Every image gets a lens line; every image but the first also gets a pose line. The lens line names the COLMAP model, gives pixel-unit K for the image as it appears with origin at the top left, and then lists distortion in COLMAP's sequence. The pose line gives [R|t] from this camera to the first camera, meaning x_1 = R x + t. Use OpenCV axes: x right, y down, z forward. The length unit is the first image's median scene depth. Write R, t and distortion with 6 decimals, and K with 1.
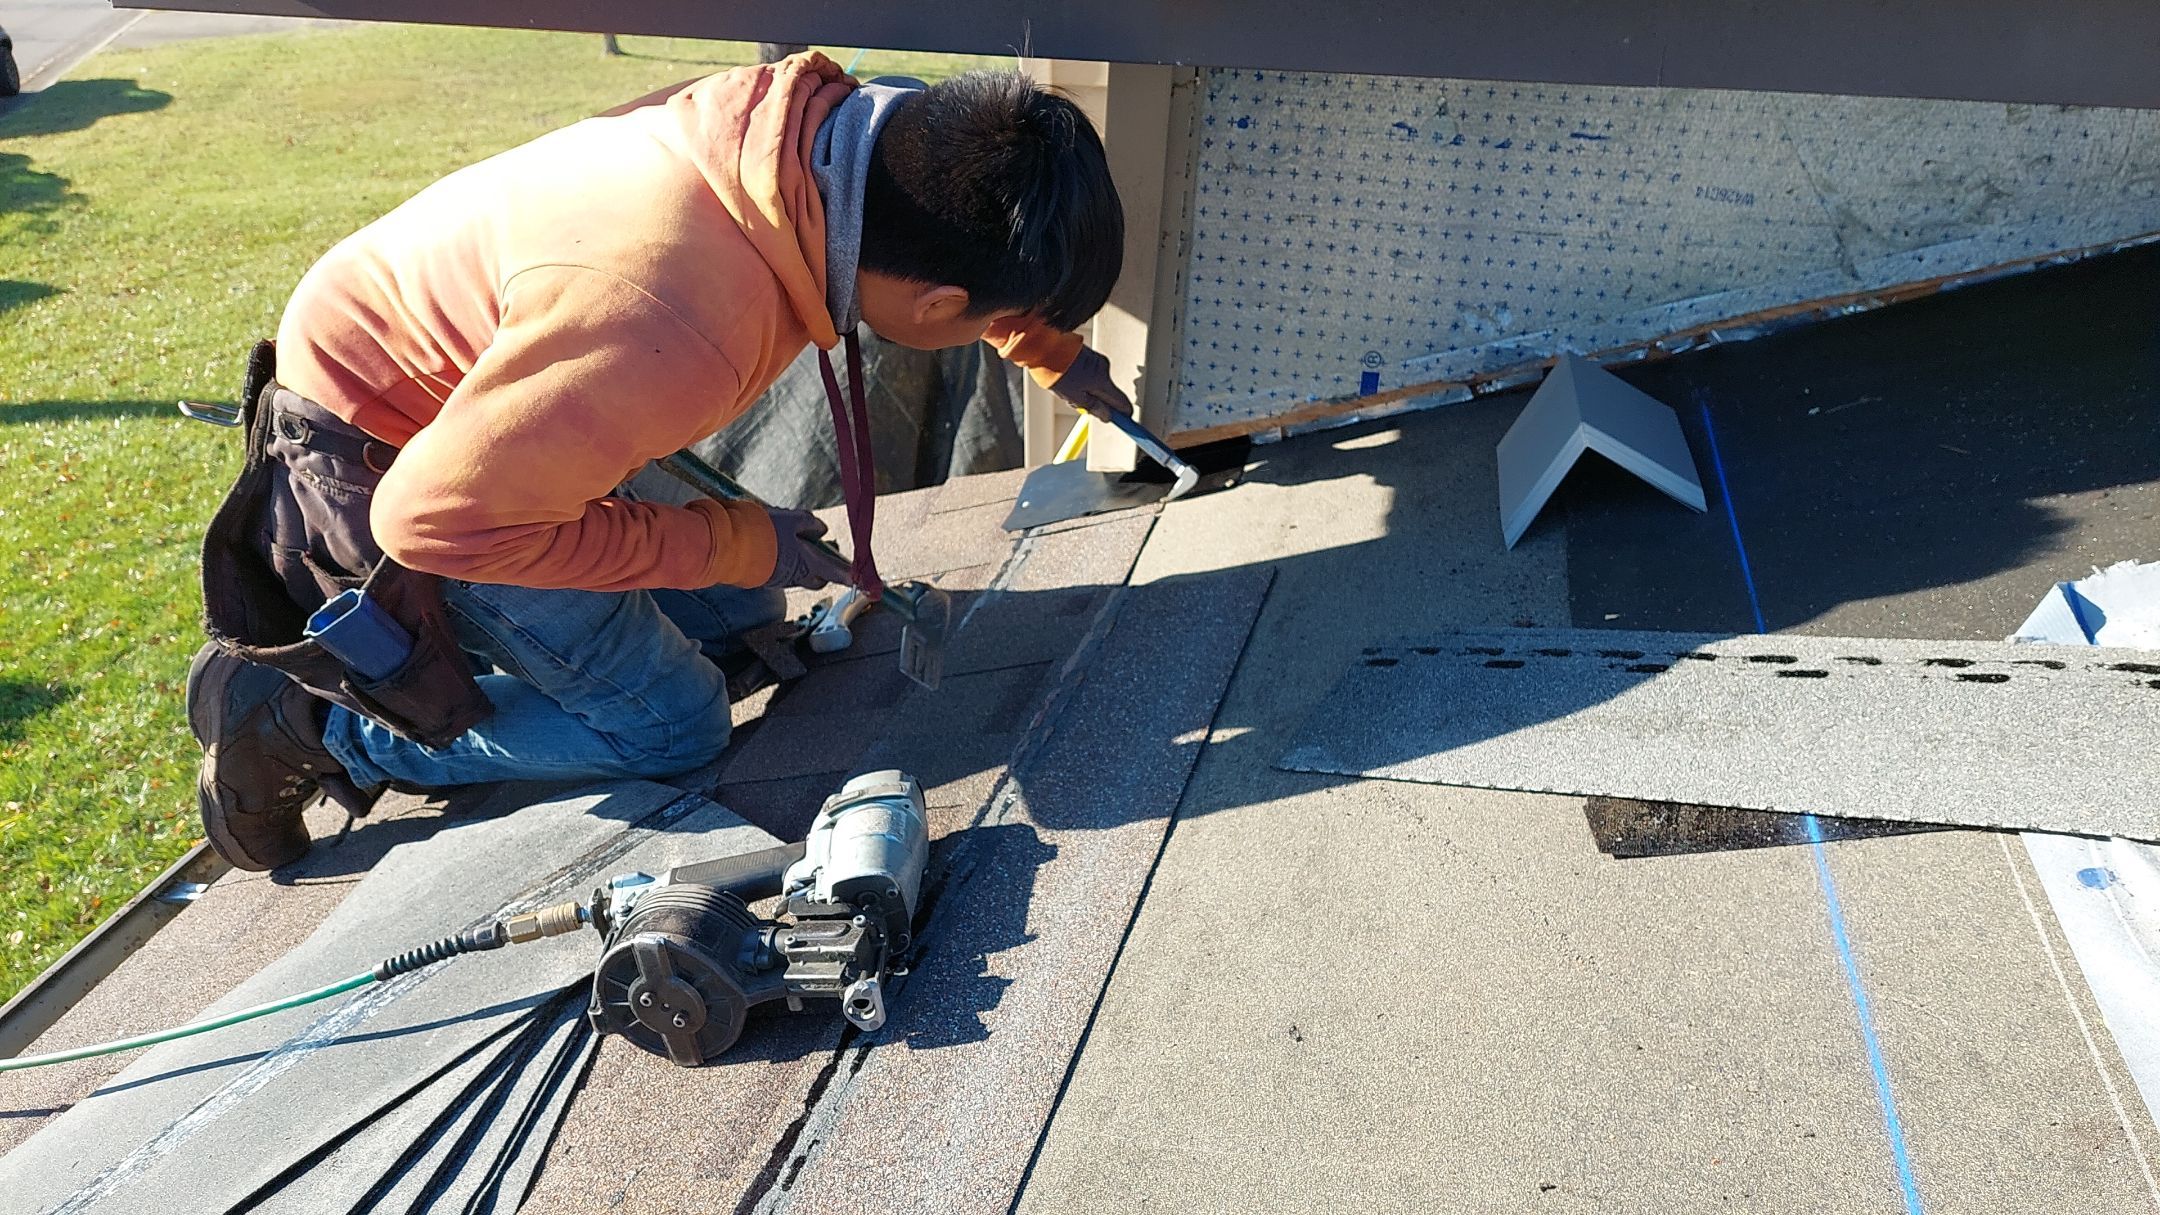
lens RADIAL K [[1548.3, 0, 1100.4], [0, 1548.3, 596.5], [0, 0, 1]] dist [0.097041, -0.111839]
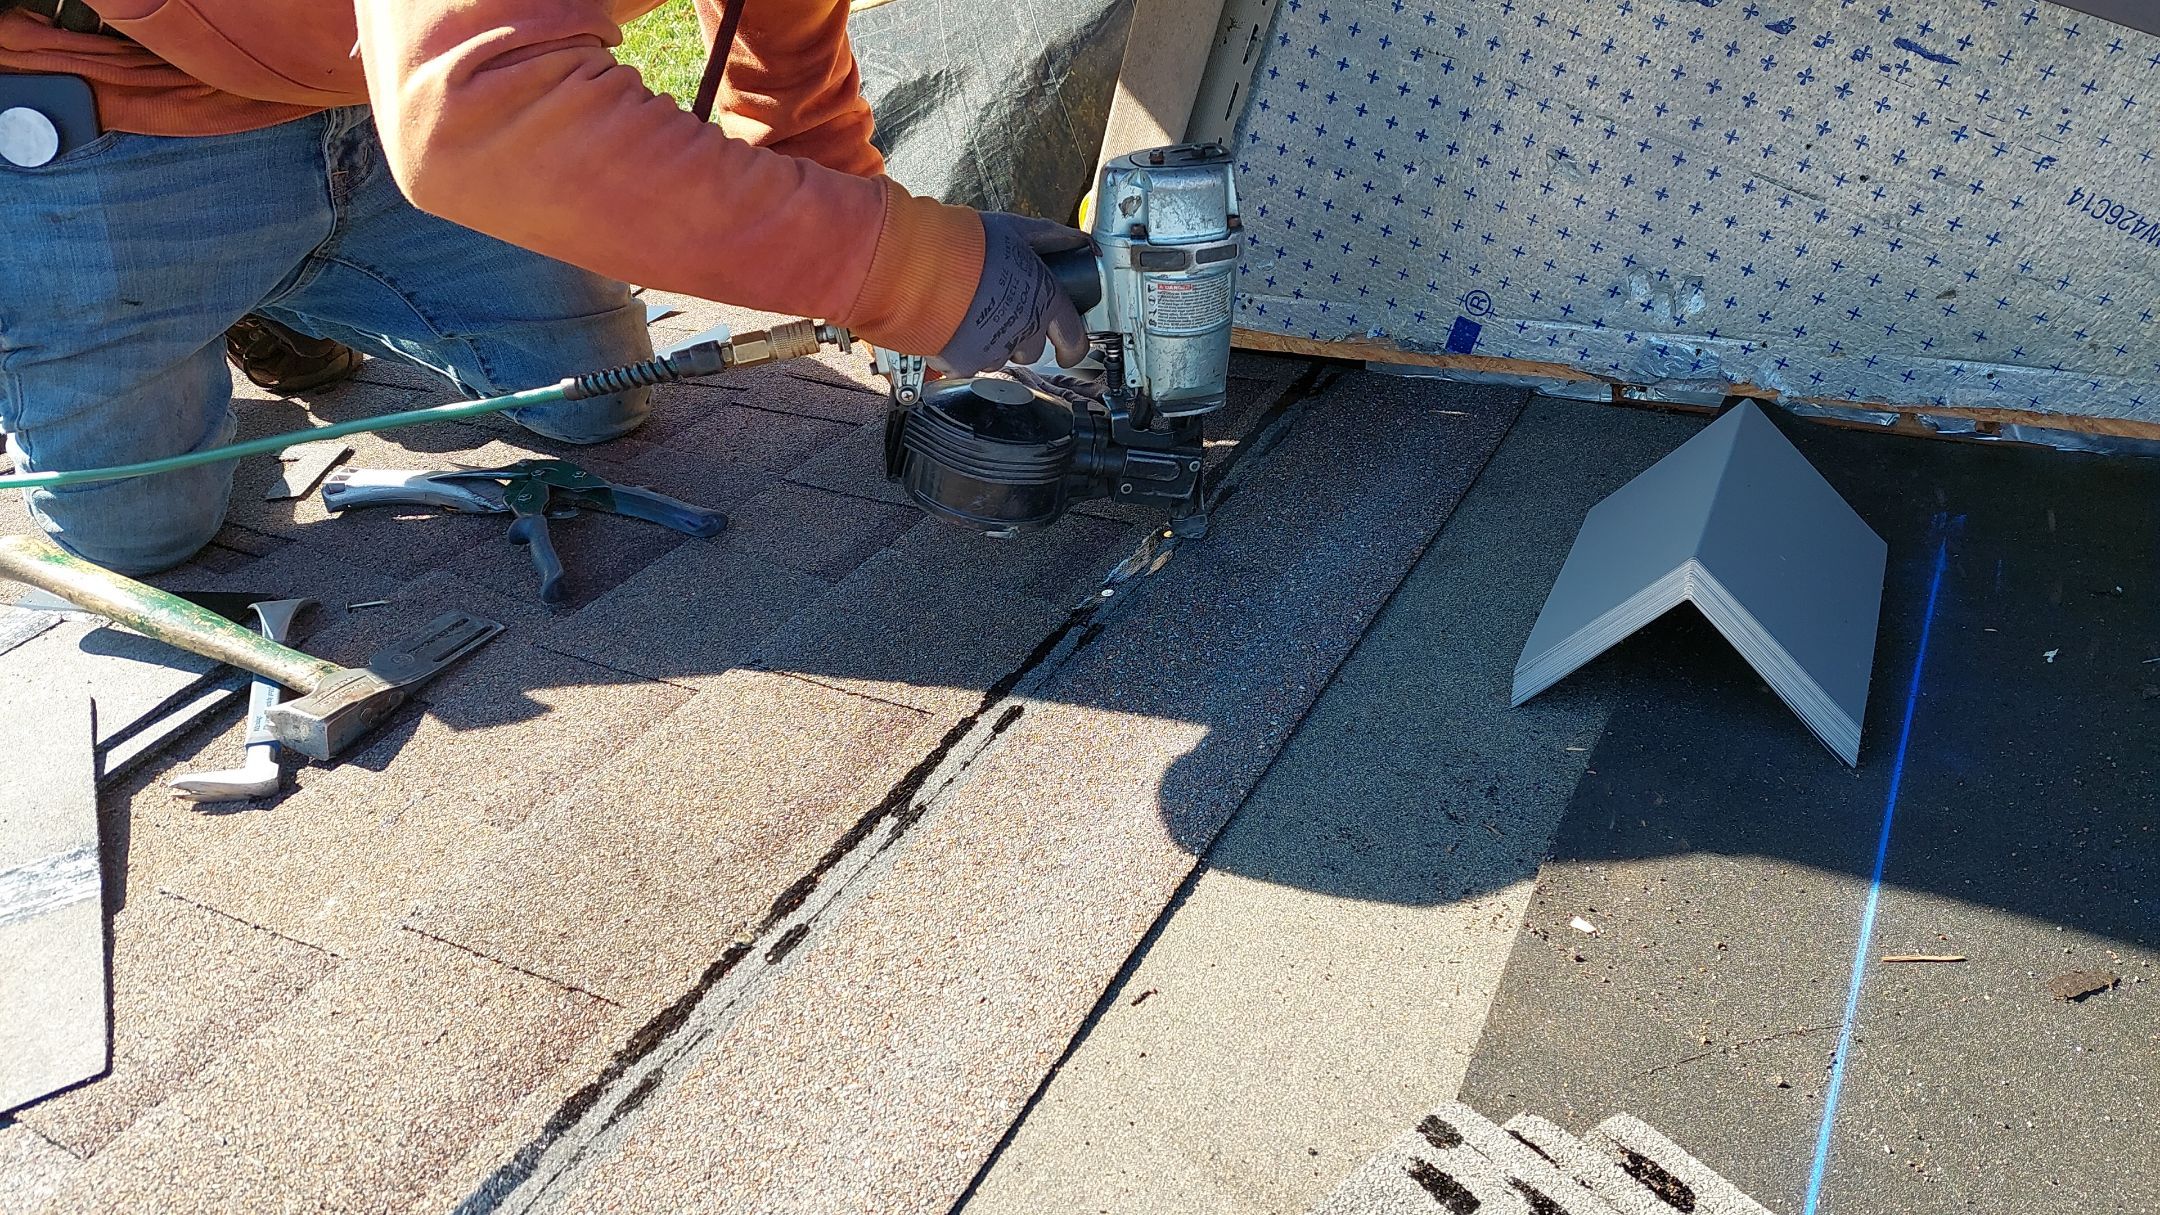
lens RADIAL K [[1548.3, 0, 1100.4], [0, 1548.3, 596.5], [0, 0, 1]] dist [0.097041, -0.111839]
pose [[0.946066, 0.307396, -0.102309, 0.133800], [-0.286411, 0.941171, 0.179348, -0.111544], [0.151422, -0.140373, 0.978451, 0.324574]]
